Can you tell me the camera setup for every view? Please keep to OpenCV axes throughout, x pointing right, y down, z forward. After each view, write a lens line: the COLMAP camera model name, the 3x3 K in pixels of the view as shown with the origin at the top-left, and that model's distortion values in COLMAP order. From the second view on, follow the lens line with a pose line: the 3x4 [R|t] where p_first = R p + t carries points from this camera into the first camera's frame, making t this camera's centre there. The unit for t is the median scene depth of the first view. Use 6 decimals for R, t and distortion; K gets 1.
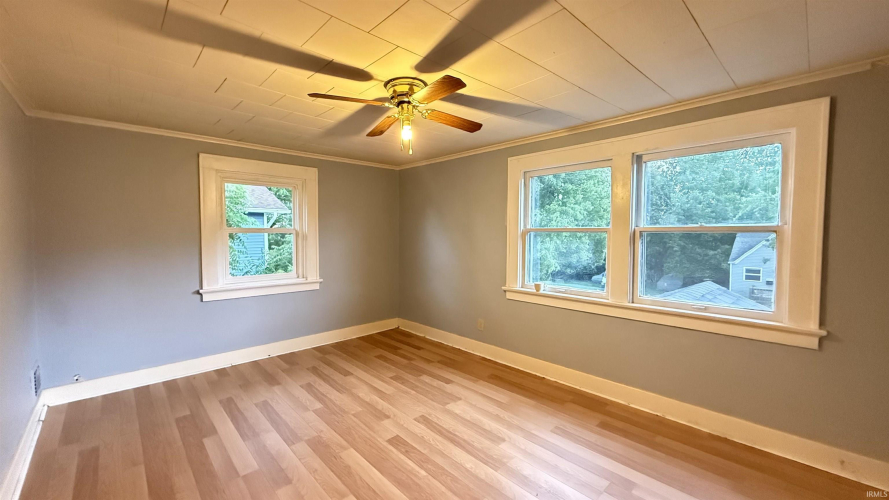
lens RADIAL K [[354.3, 0, 446.7], [0, 354.3, 248.6], [0, 0, 1]] dist [0.003528, -0.001931]
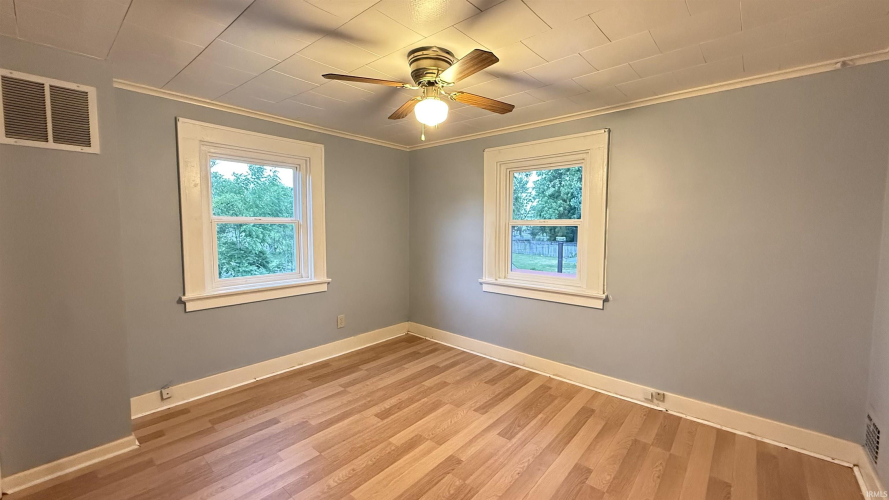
lens RADIAL K [[354.3, 0, 440.8], [0, 354.3, 244.3], [0, 0, 1]] dist [0.003528, -0.001931]
pose [[0.996736, -0.005274, 0.080554, -0.150804], [0.004288, 0.999914, 0.012409, -0.014591], [-0.080612, -0.012023, 0.996673, 0.118738]]
